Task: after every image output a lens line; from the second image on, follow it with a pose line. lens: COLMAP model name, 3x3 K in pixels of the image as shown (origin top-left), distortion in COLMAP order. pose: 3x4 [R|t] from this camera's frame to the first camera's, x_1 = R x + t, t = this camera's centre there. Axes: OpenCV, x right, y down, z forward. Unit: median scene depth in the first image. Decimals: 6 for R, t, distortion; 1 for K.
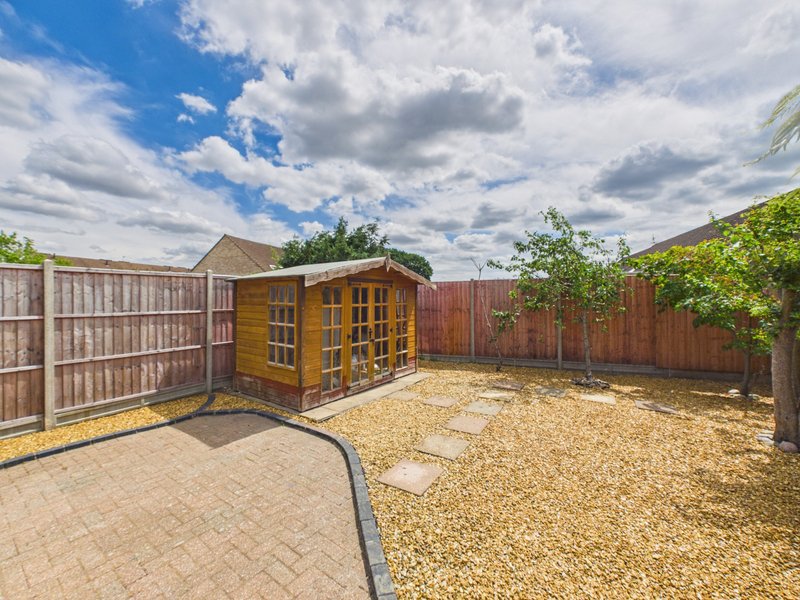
lens RADIAL K [[322.5, 0, 395.7], [0, 322.5, 299.8], [0, 0, 1]] dist [0.000181, 0.000212]
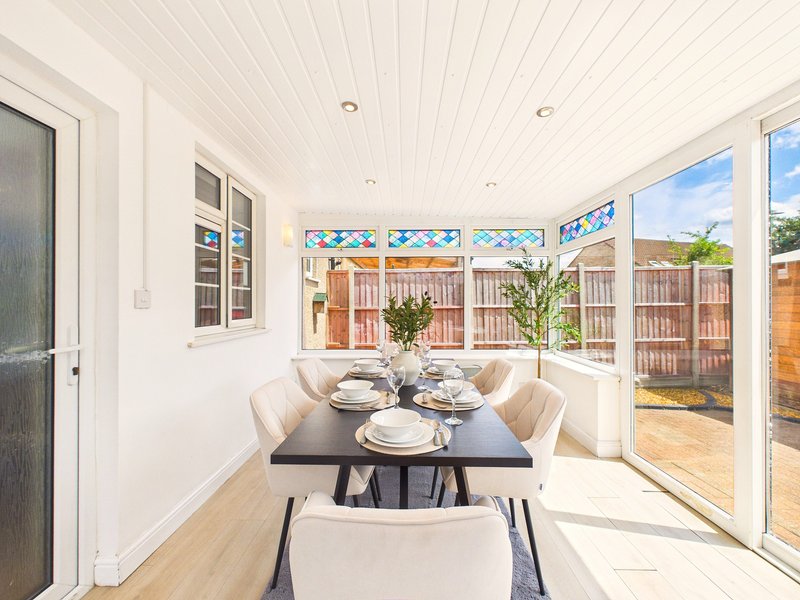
lens RADIAL K [[322.5, 0, 397.7], [0, 322.5, 306.9], [0, 0, 1]] dist [0.000181, 0.000212]
pose [[0.567588, 0.005759, -0.823293, -0.321243], [0.006384, 0.999915, 0.011395, 0.029538], [0.823288, -0.011724, 0.567503, -0.310813]]
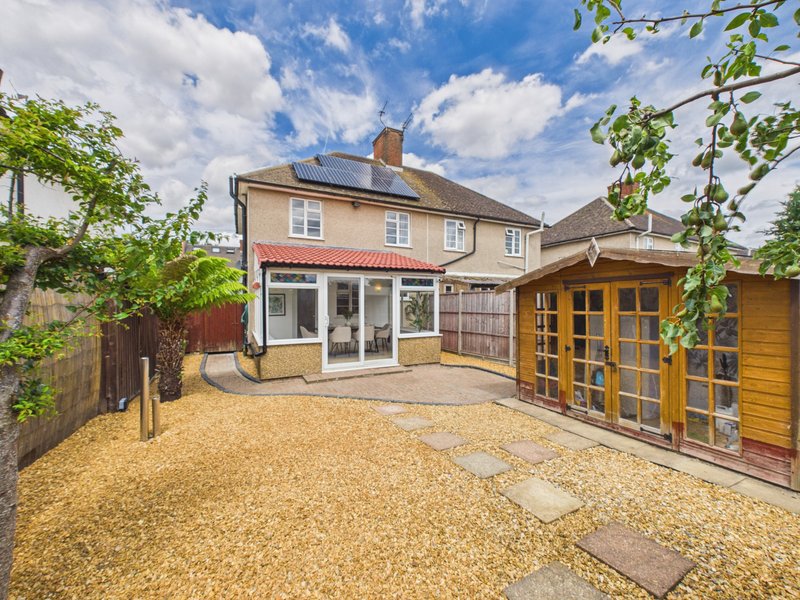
lens RADIAL K [[322.5, 0, 398.2], [0, 322.5, 301.7], [0, 0, 1]] dist [0.000181, 0.000212]
pose [[-0.464565, 0.000811, -0.885539, 0.755801], [0.004361, 0.999990, -0.001373, -0.011440], [0.885528, -0.004500, -0.464564, 0.896842]]
